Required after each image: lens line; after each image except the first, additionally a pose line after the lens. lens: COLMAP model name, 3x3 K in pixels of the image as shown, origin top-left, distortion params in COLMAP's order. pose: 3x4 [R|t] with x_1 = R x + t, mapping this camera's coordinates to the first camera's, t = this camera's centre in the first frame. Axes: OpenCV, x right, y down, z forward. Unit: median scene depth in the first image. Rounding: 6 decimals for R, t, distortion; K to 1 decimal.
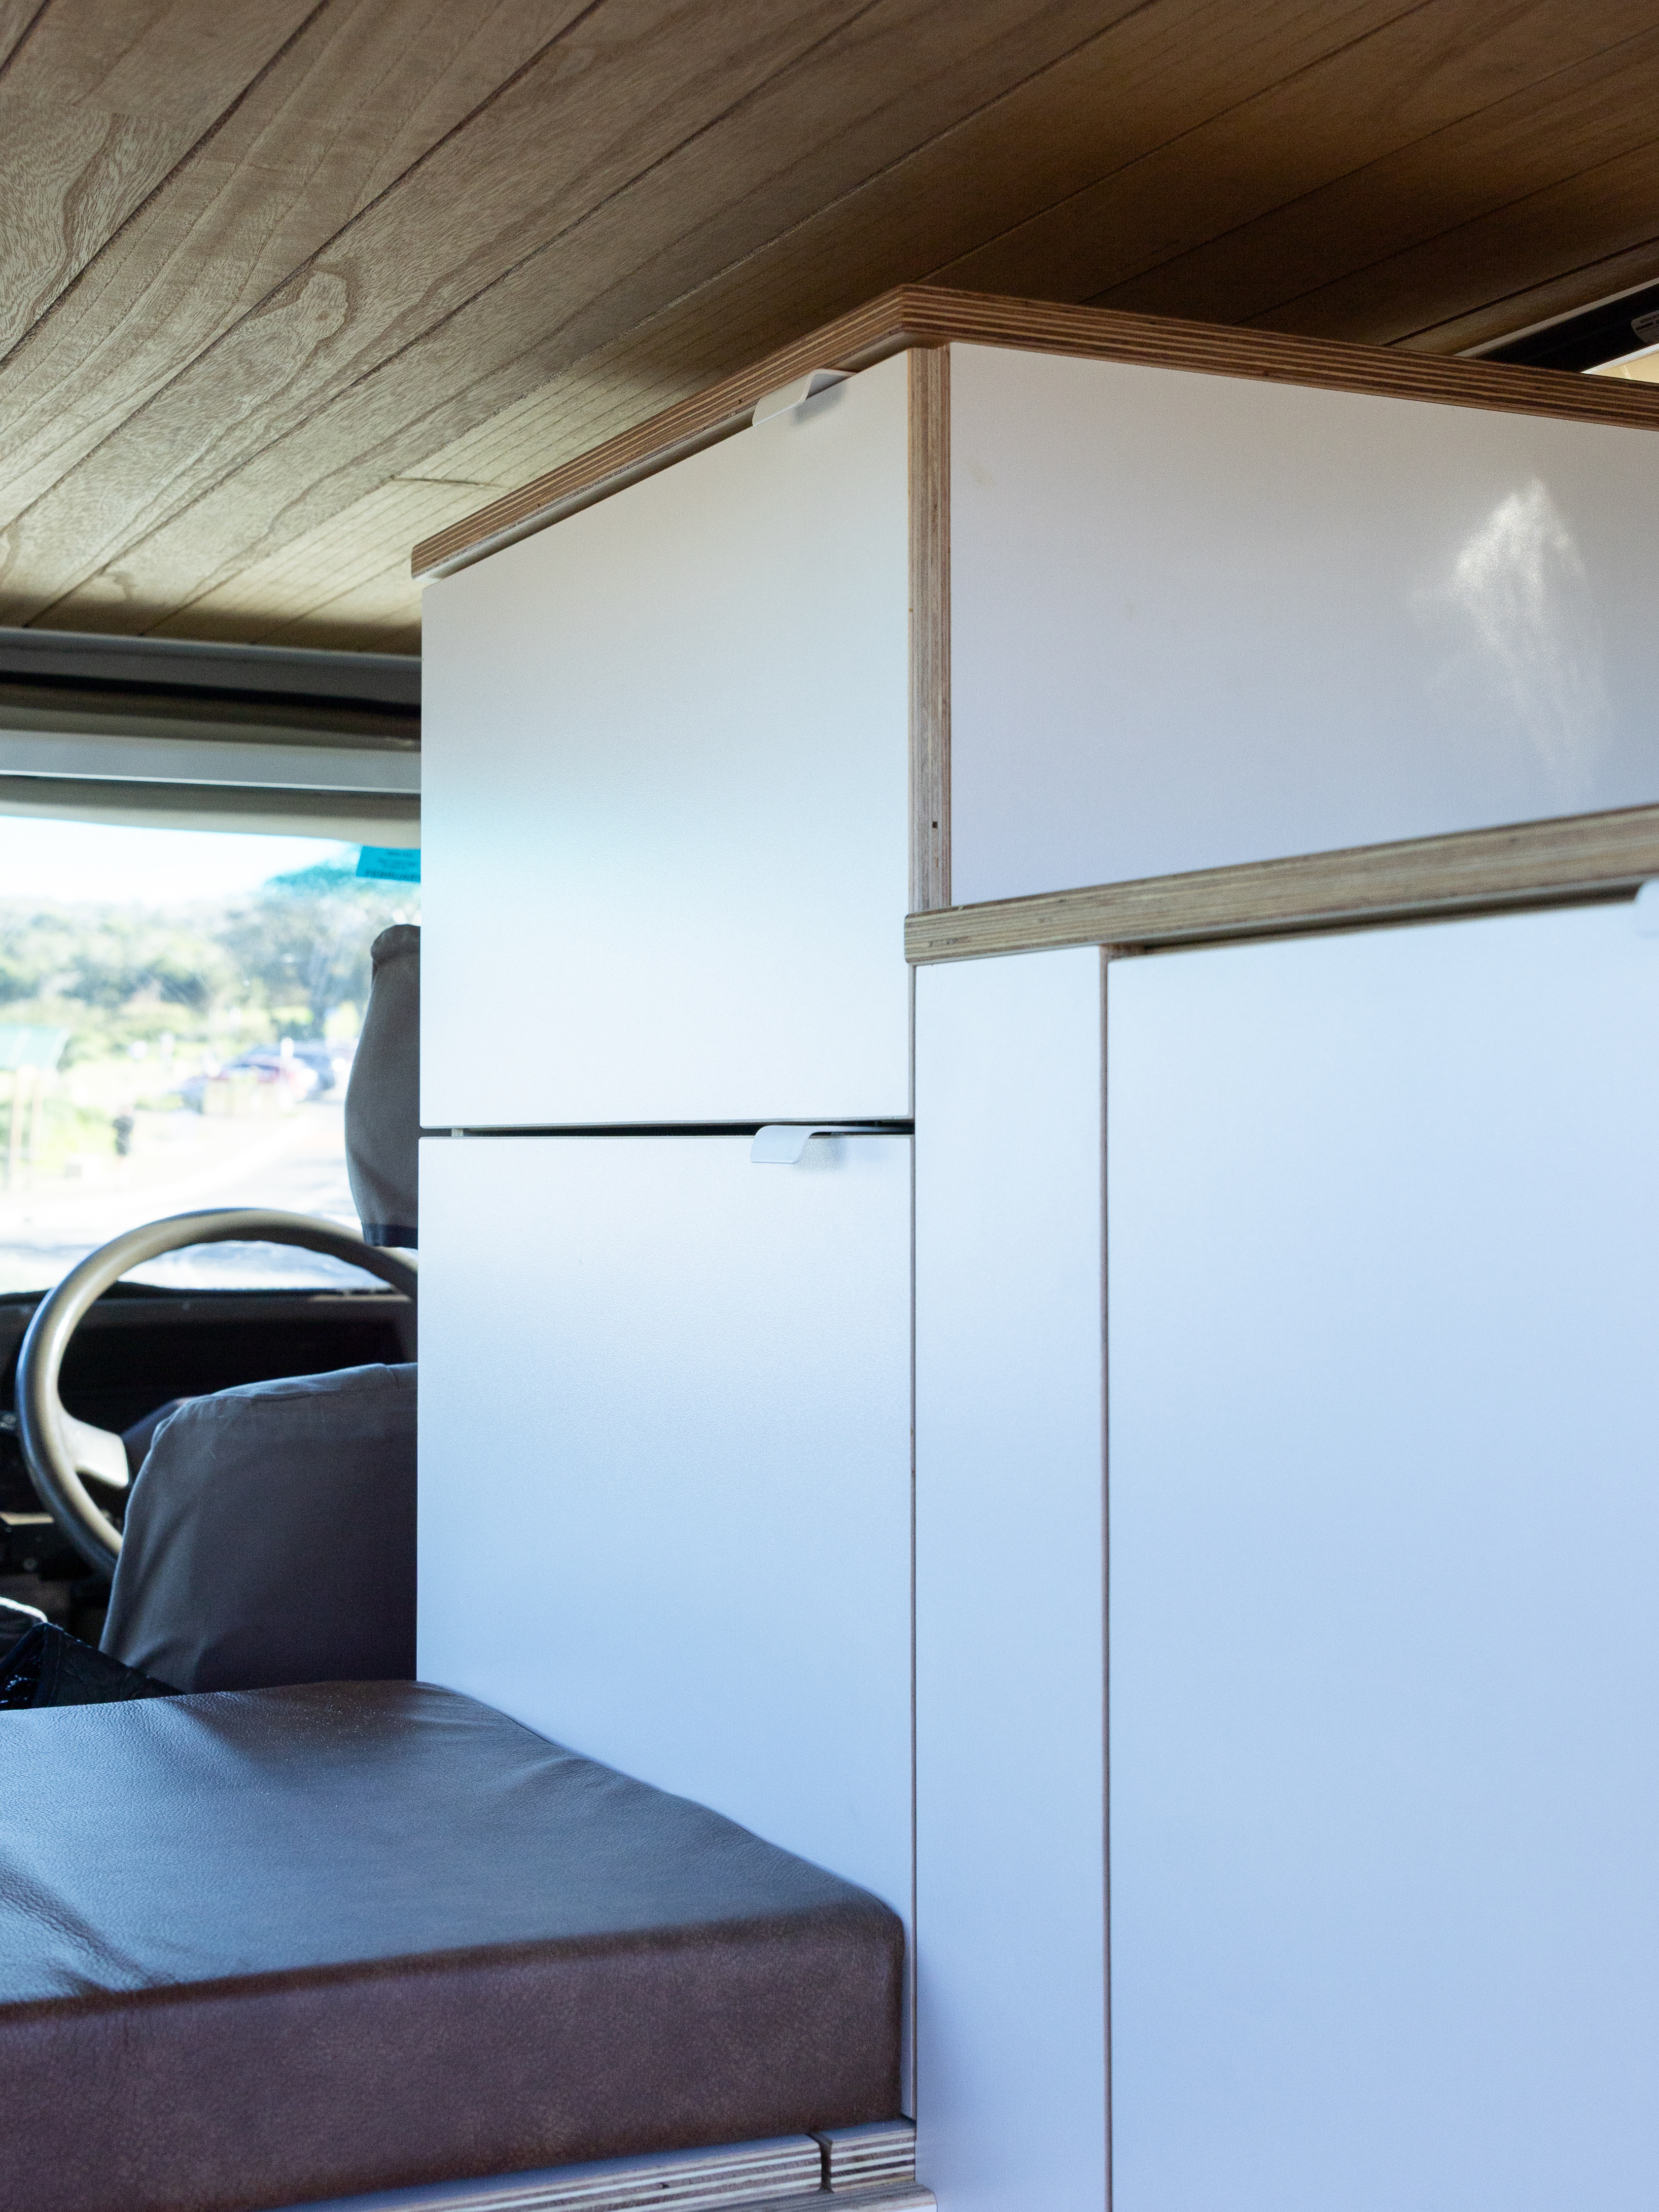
lens RADIAL K [[3398.6, 0, 829.5], [0, 3398.6, 1106.0], [0, 0, 1]] dist [-0.145471, 0.035149]
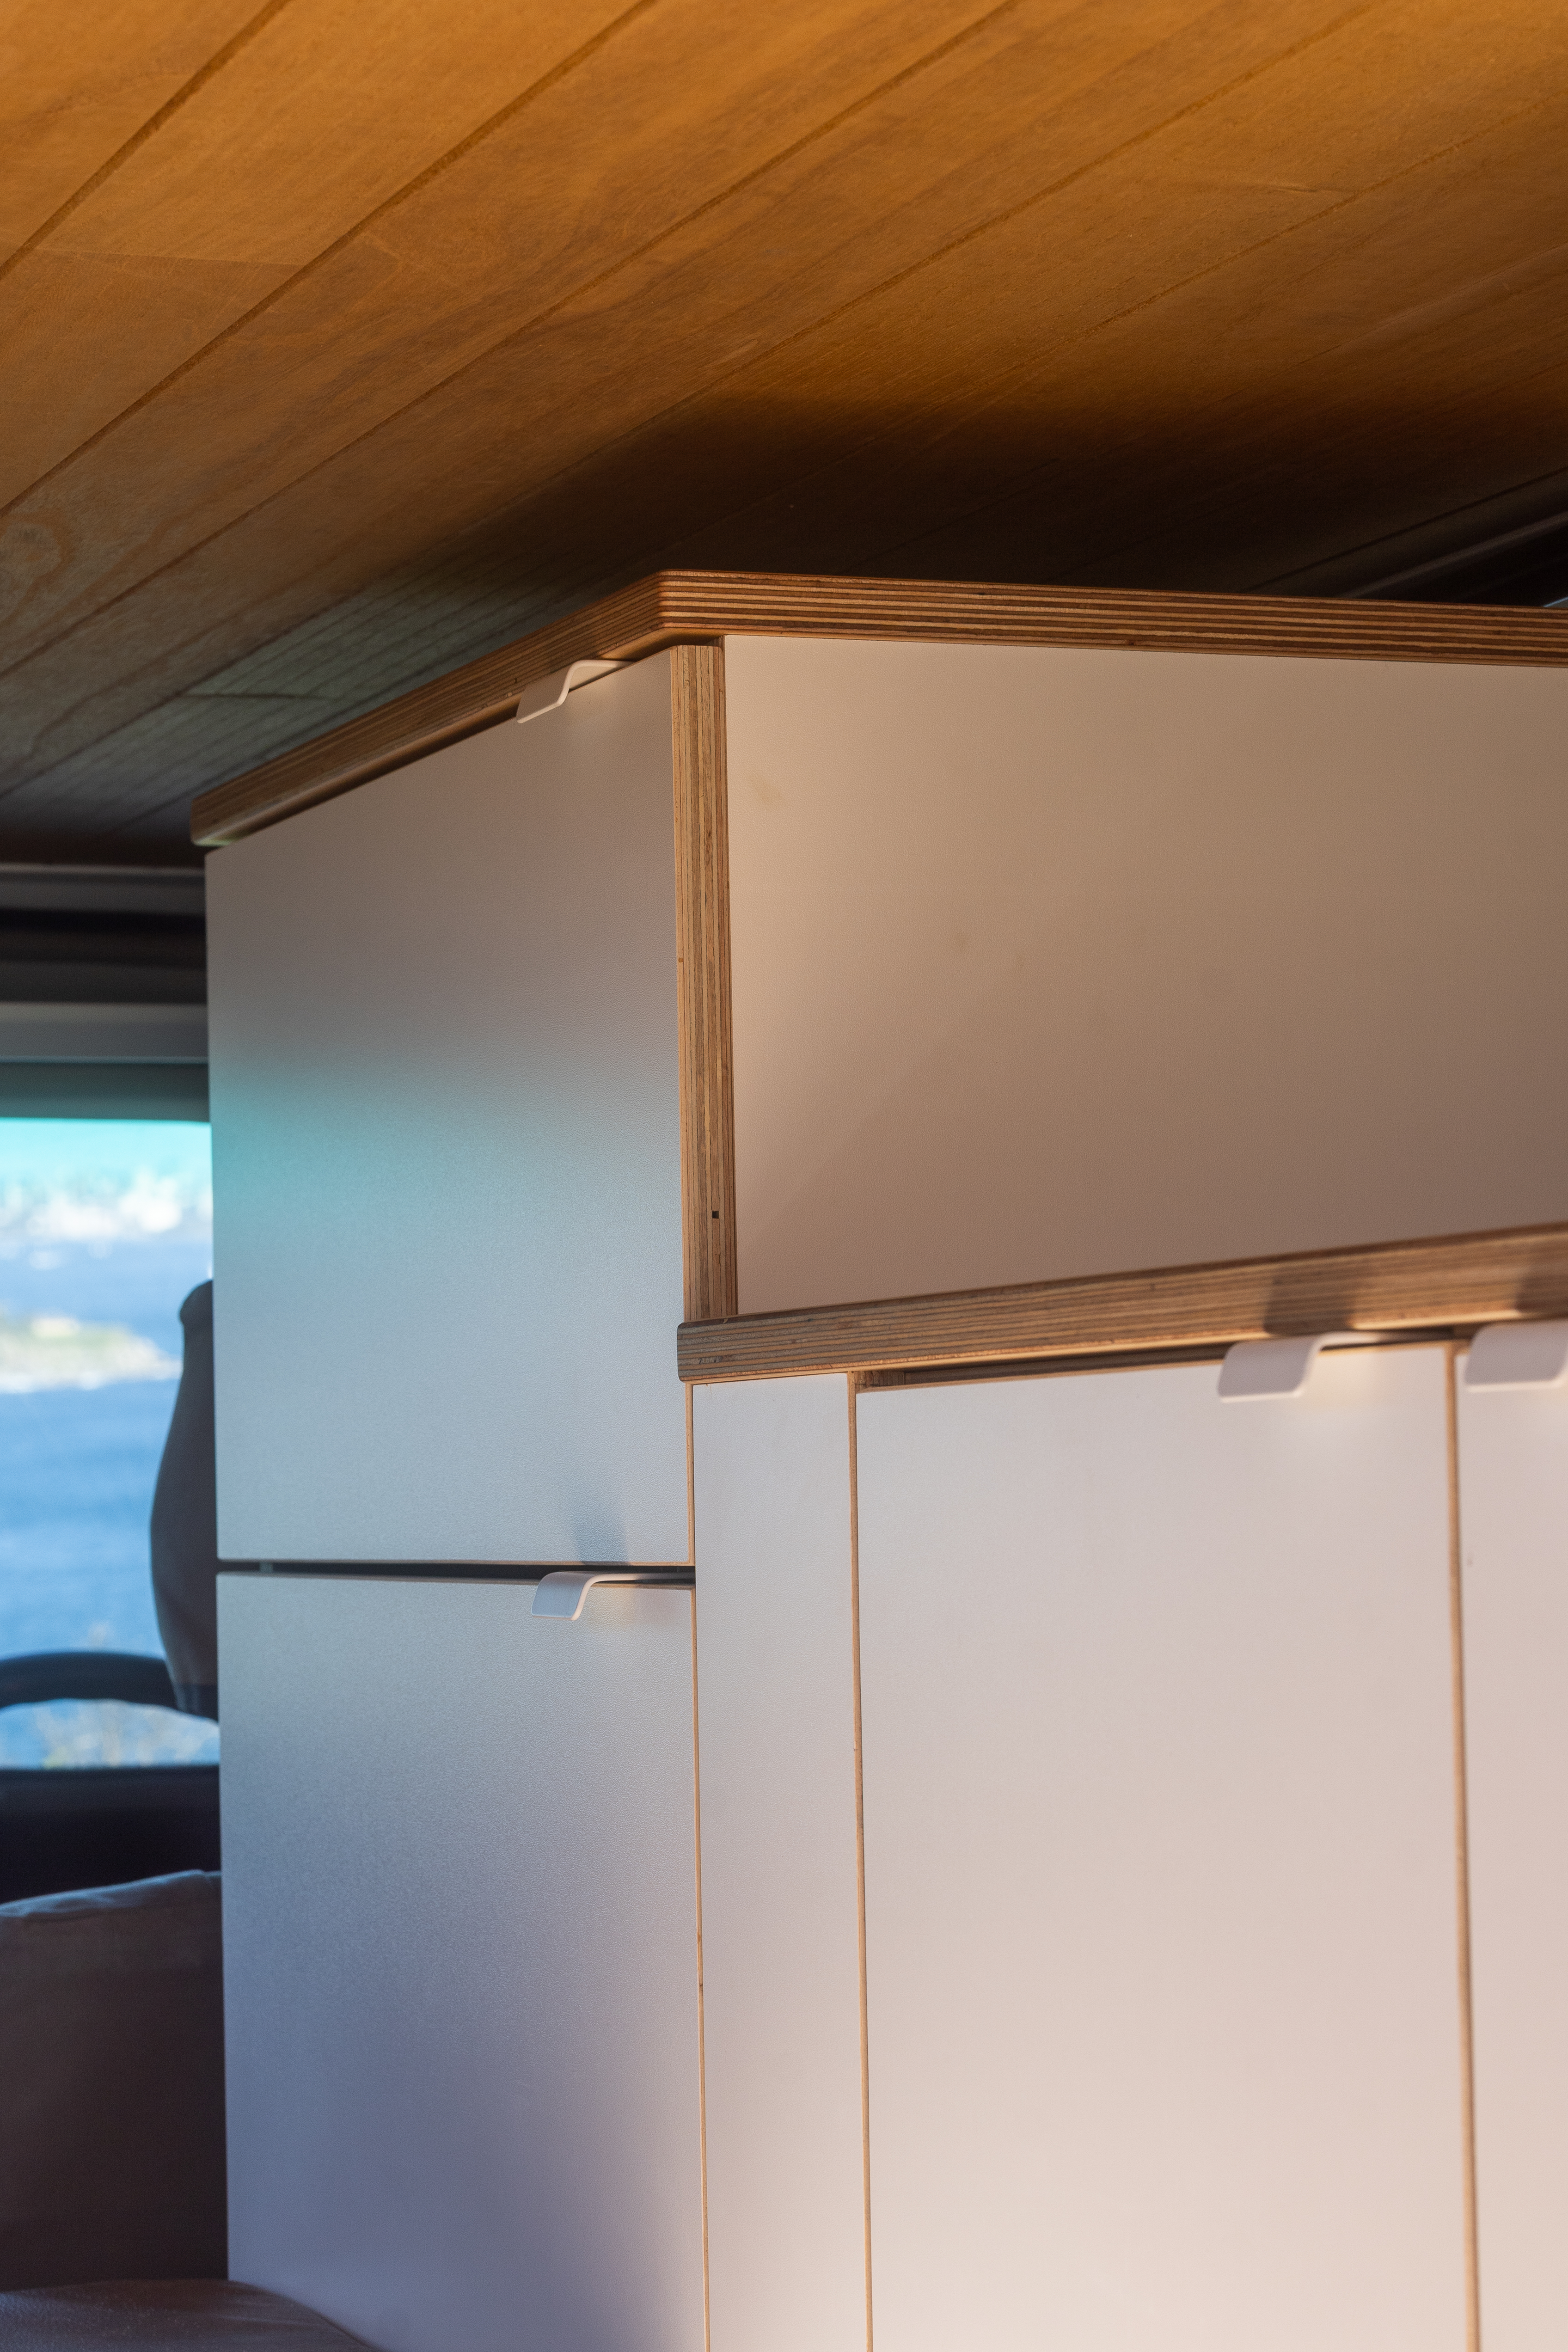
lens RADIAL K [[5869.7, 0, 784.0], [0, 5869.7, 1176.0], [0, 0, 1]] dist [-0.310566, -0.796072]
pose [[0.996807, -0.024539, -0.075990, 0.144378], [0.021225, 0.998801, -0.044125, -0.025623], [0.076982, 0.042371, 0.996132, -0.403577]]
